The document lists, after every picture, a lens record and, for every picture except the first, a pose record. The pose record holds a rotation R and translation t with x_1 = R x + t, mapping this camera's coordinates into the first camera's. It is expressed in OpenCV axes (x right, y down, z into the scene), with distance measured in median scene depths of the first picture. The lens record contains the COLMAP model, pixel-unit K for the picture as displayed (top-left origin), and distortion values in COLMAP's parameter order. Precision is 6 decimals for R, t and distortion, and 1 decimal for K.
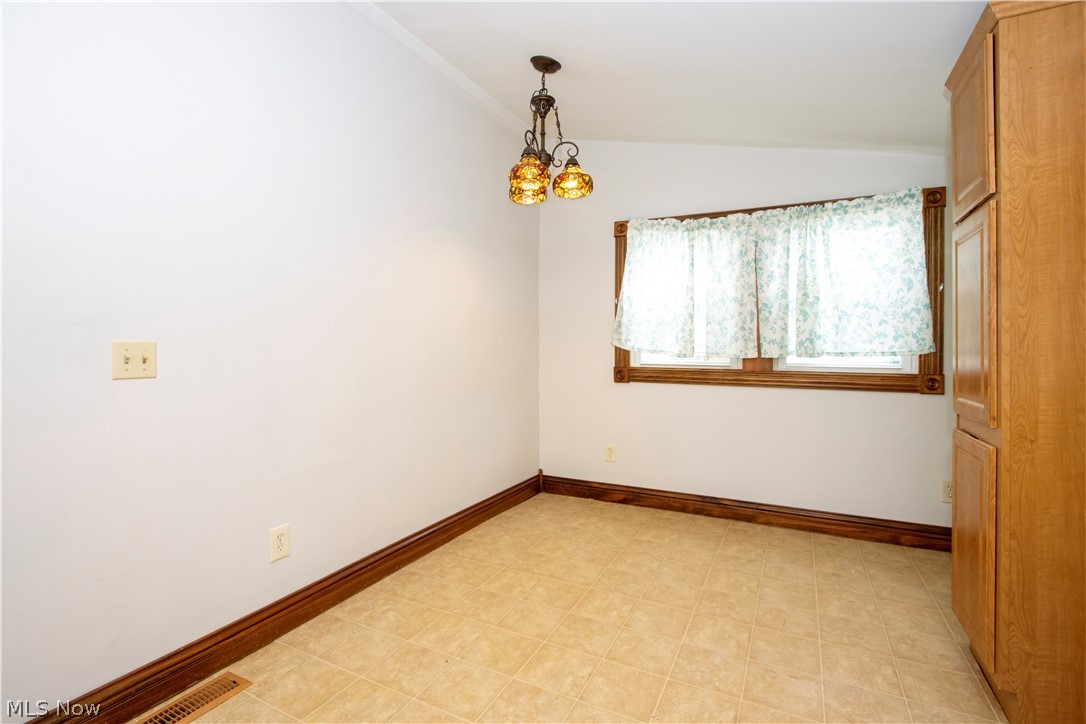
lens RADIAL K [[511.7, 0, 544.5], [0, 511.7, 353.7], [0, 0, 1]] dist [-0.002598, 0.000397]
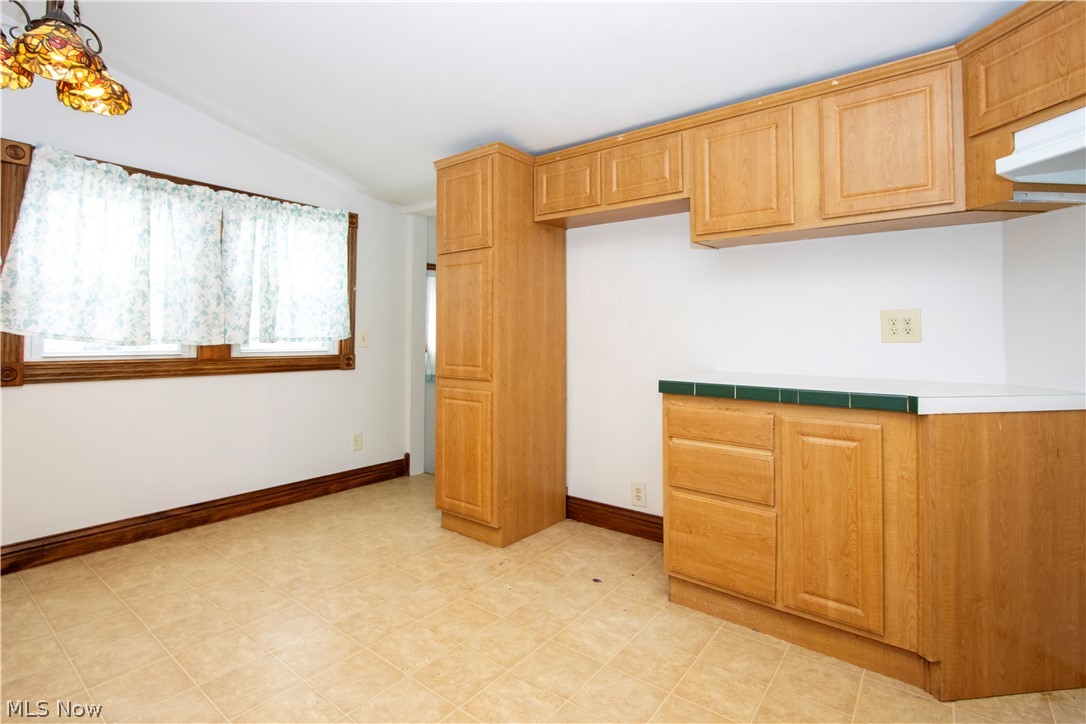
lens RADIAL K [[511.7, 0, 539.9], [0, 511.7, 329.2], [0, 0, 1]] dist [-0.002598, 0.000397]
pose [[0.209374, 0.010840, 0.977775, -0.390064], [0.009195, 0.999873, -0.013054, -0.002322], [-0.977792, 0.011724, 0.209248, 0.229715]]
